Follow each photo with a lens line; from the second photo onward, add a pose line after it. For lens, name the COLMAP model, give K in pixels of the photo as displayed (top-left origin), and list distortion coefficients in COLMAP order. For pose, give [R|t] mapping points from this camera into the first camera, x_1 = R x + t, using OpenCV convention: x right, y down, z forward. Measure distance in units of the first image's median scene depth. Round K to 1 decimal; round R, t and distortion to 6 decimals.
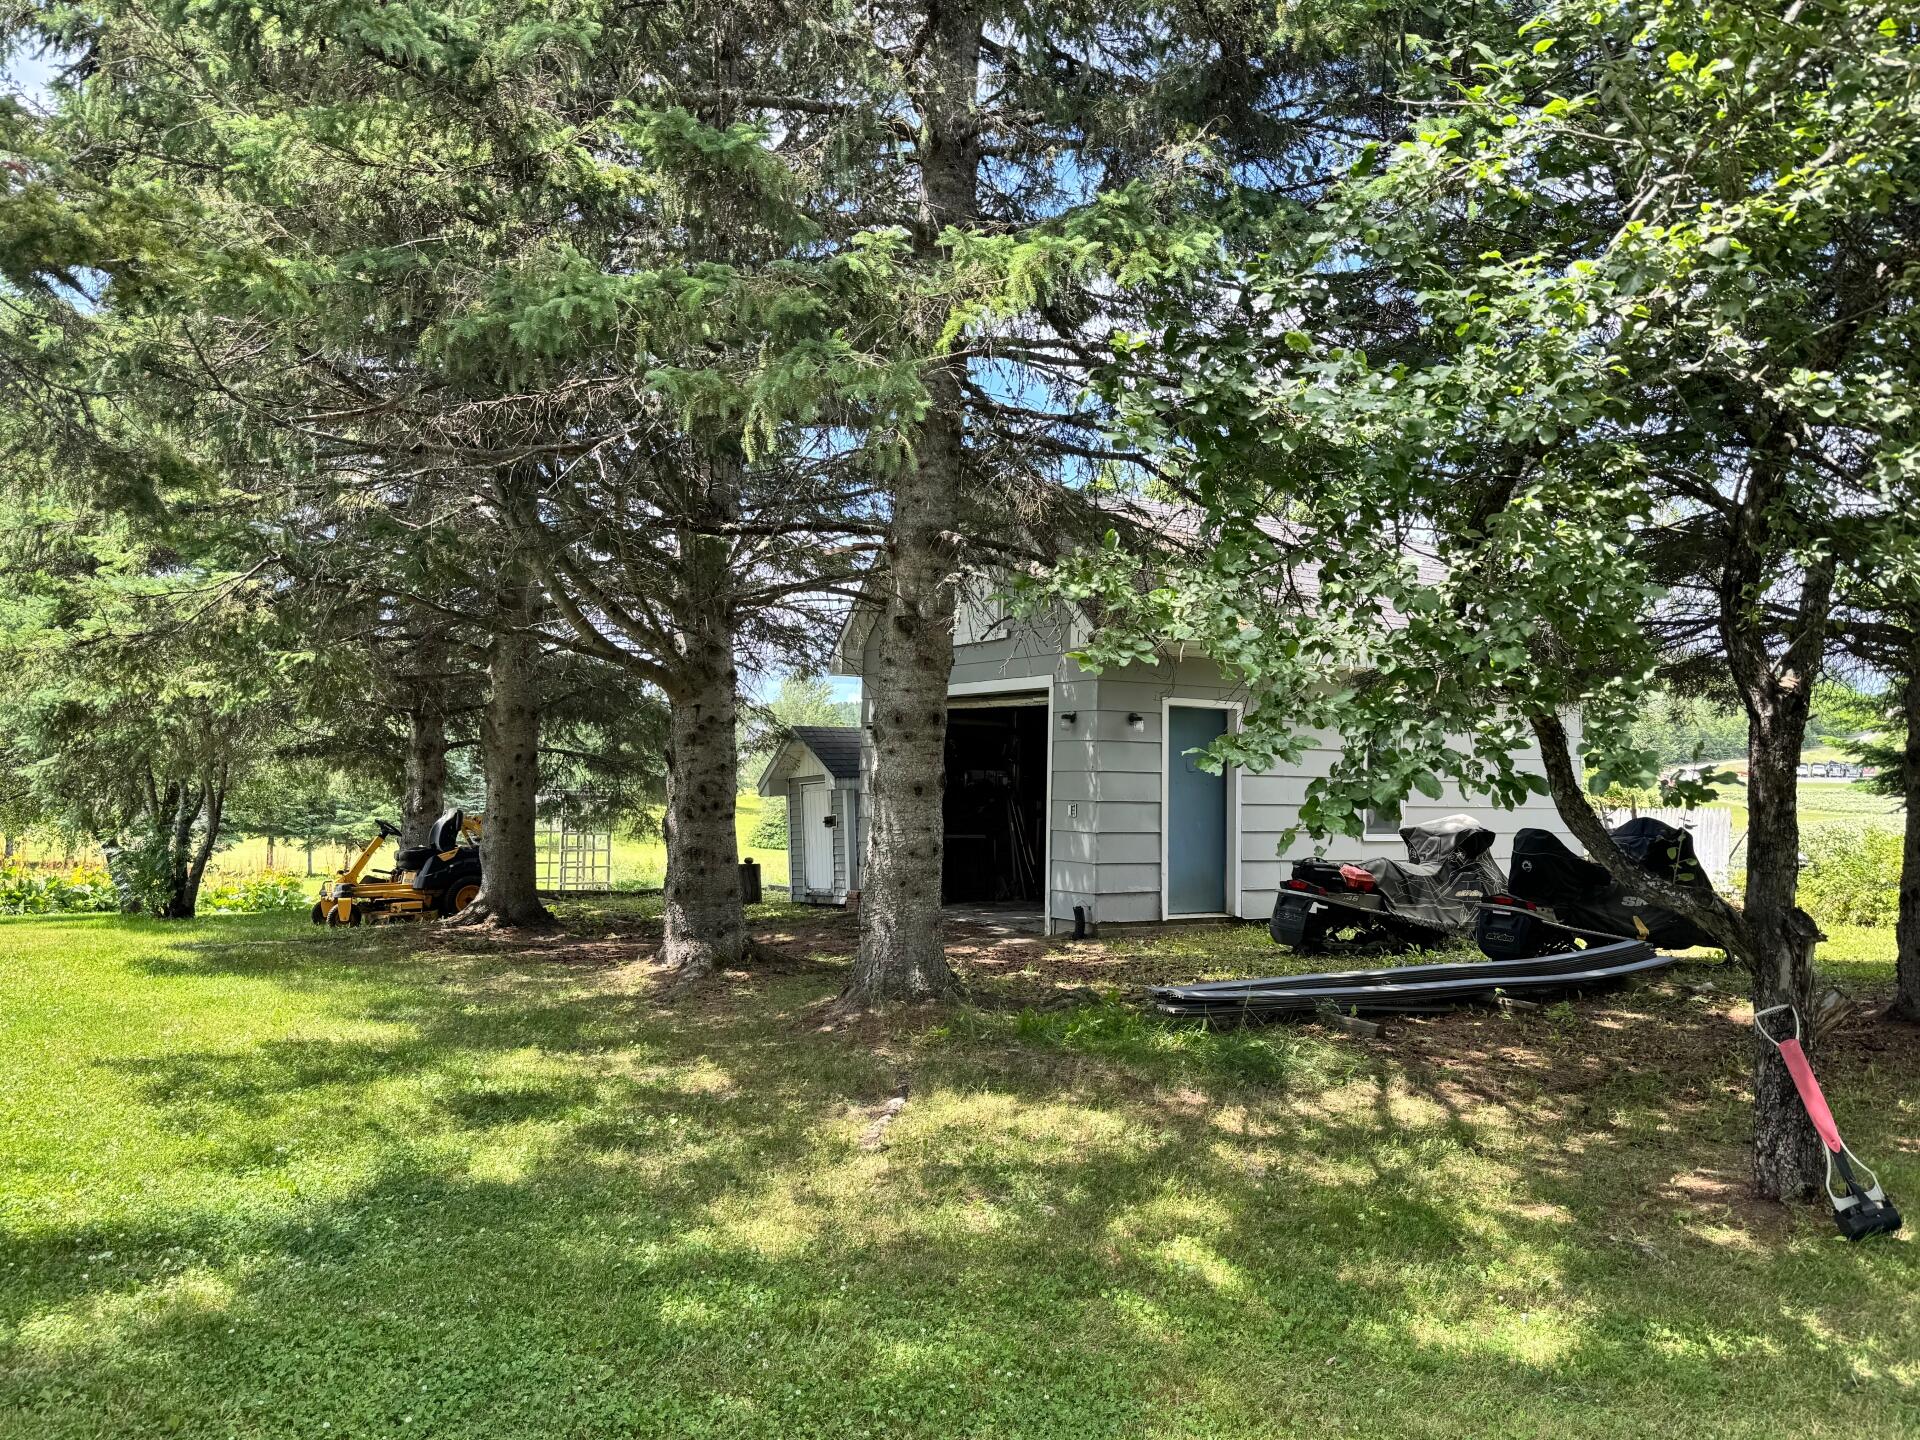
lens RADIAL K [[1440.8, 0, 960.9], [0, 1440.8, 717.9], [0, 0, 1]] dist [0.009023, -0.000147]
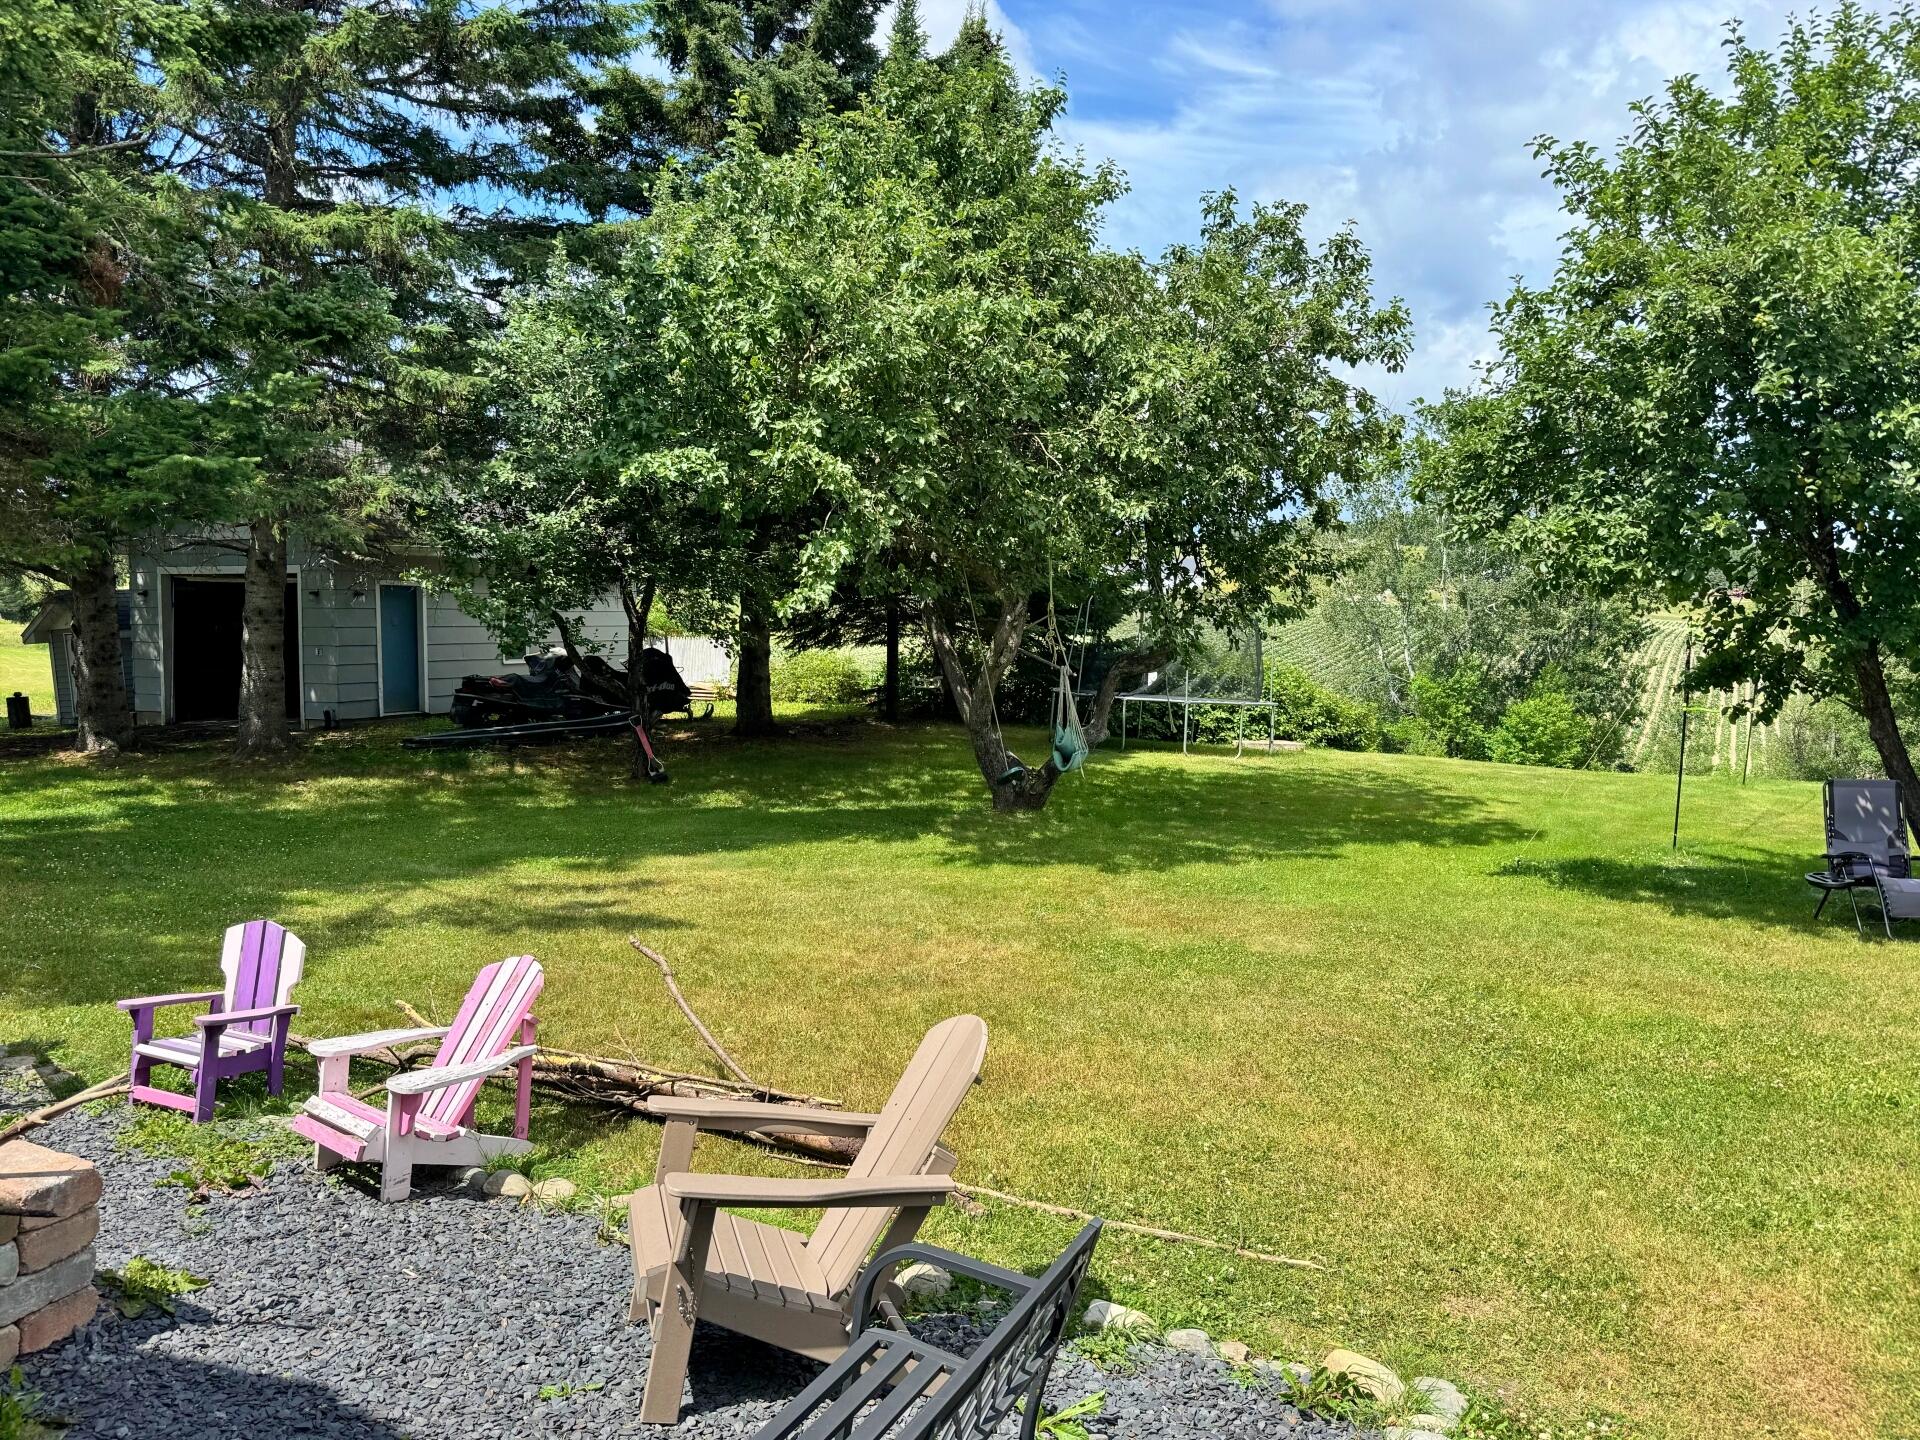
lens RADIAL K [[1440.8, 0, 961.7], [0, 1440.8, 718.3], [0, 0, 1]] dist [0.009023, -0.000147]
pose [[0.838519, -0.054553, 0.542134, -0.211469], [-0.013849, 0.992520, 0.121295, -0.071374], [-0.544696, -0.109217, 0.831492, -0.784771]]
